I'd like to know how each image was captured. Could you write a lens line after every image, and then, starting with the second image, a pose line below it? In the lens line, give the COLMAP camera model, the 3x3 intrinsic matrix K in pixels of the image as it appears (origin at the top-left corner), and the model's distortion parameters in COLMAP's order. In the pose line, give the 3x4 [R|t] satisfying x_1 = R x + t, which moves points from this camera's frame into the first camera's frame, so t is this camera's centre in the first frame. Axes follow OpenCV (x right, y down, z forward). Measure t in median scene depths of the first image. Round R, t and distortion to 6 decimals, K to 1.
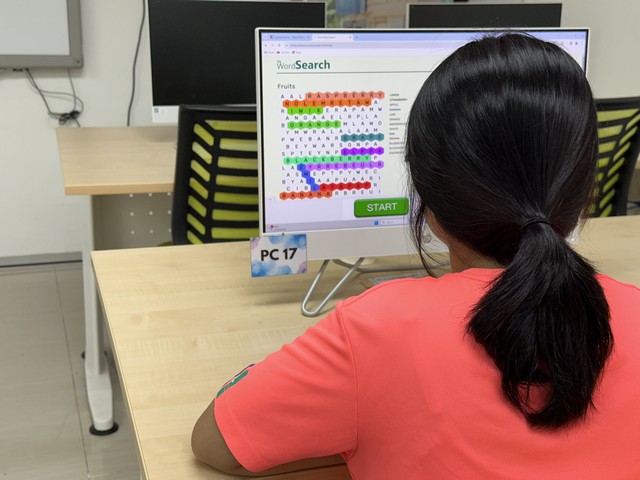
lens RADIAL K [[908.3, 0, 320.0], [0, 908.3, 240.0], [0, 0, 1]] dist [0.203848, -0.370854]
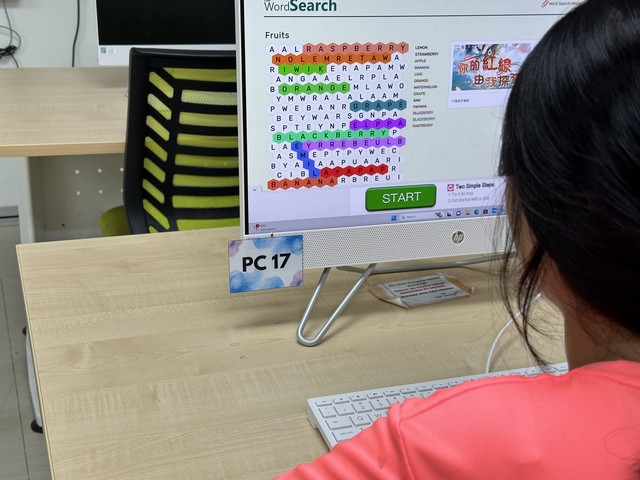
lens RADIAL K [[908.3, 0, 320.0], [0, 908.3, 240.0], [0, 0, 1]] dist [0.203848, -0.370854]
pose [[0.998947, -0.000521, 0.045878, -0.035306], [-0.002829, 0.997334, 0.072916, -0.057139], [-0.045794, -0.072969, 0.996282, 0.251059]]
